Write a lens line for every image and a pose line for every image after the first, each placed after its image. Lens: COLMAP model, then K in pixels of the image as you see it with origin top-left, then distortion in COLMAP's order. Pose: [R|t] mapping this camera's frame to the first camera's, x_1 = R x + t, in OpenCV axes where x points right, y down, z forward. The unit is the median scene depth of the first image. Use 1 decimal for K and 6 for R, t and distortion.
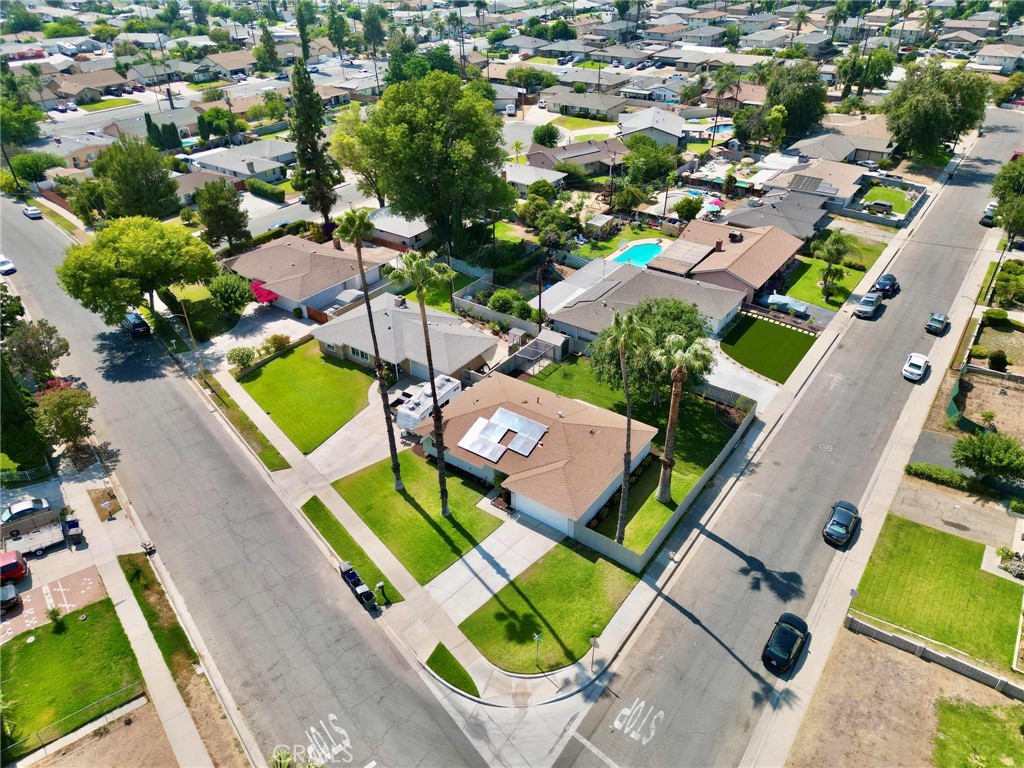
lens RADIAL K [[715.2, 0, 514.2], [0, 715.2, 383.1], [0, 0, 1]] dist [0.058763, -0.055041]
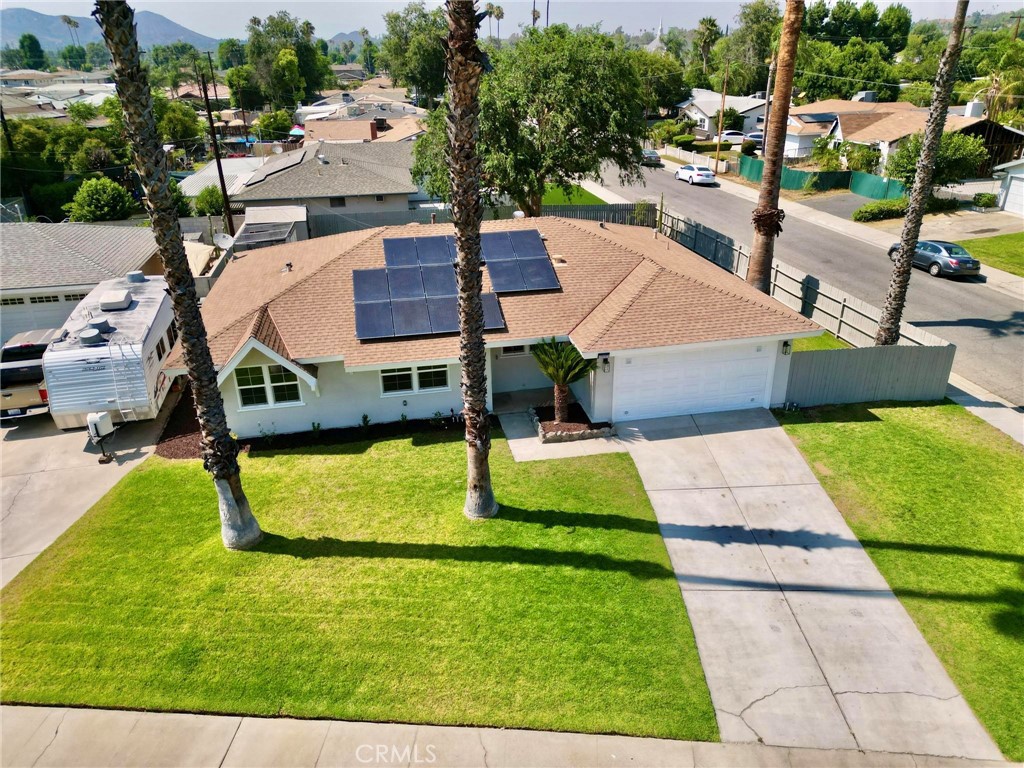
lens RADIAL K [[715.2, 0, 518.5], [0, 715.2, 384.6], [0, 0, 1]] dist [0.058763, -0.055041]
pose [[0.682912, -0.307683, 0.662542, -0.219435], [0.402792, 0.915238, 0.009859, 0.115858], [-0.609417, 0.260134, 0.748960, 0.636501]]
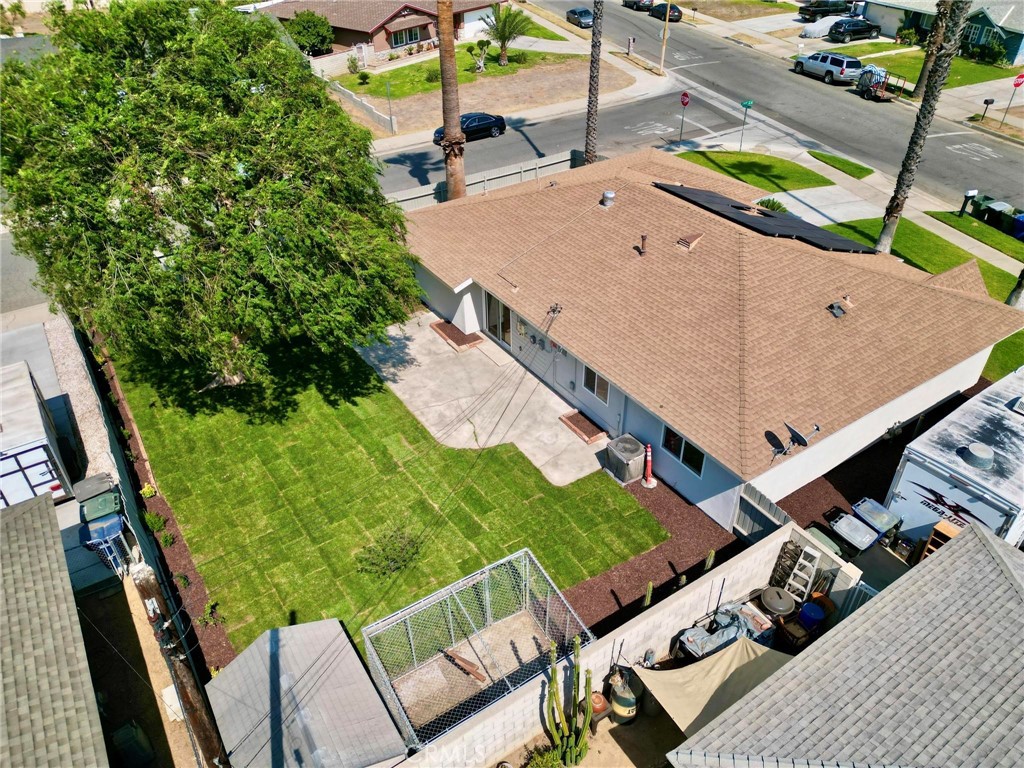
lens RADIAL K [[715.2, 0, 511.0], [0, 715.2, 376.2], [0, 0, 1]] dist [0.058763, -0.055041]
pose [[-0.931645, -0.194687, 0.306815, -0.022762], [0.214196, 0.387827, 0.896499, -0.251623], [-0.293528, 0.900937, -0.319616, 1.100352]]
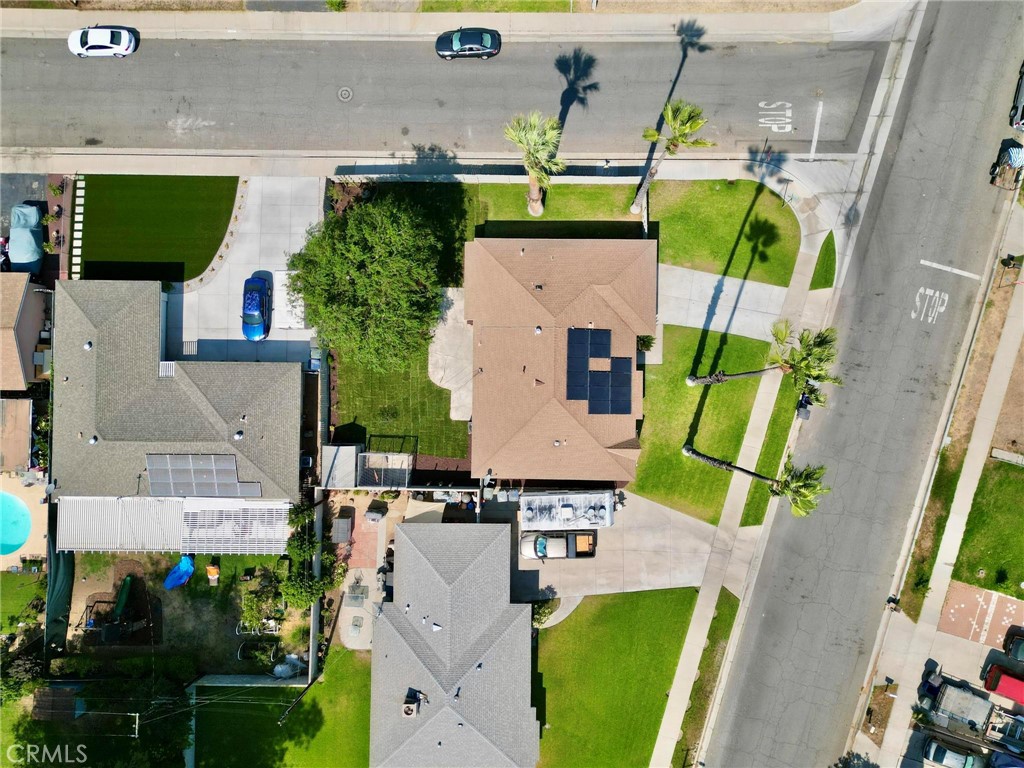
lens RADIAL K [[715.2, 0, 540.6], [0, 715.2, 385.5], [0, 0, 1]] dist [0.058763, -0.055041]
pose [[-0.569209, -0.821259, 0.039191, -0.020429], [0.470501, -0.286269, 0.834673, -0.593374], [-0.674263, 0.493542, 0.549350, 0.514761]]
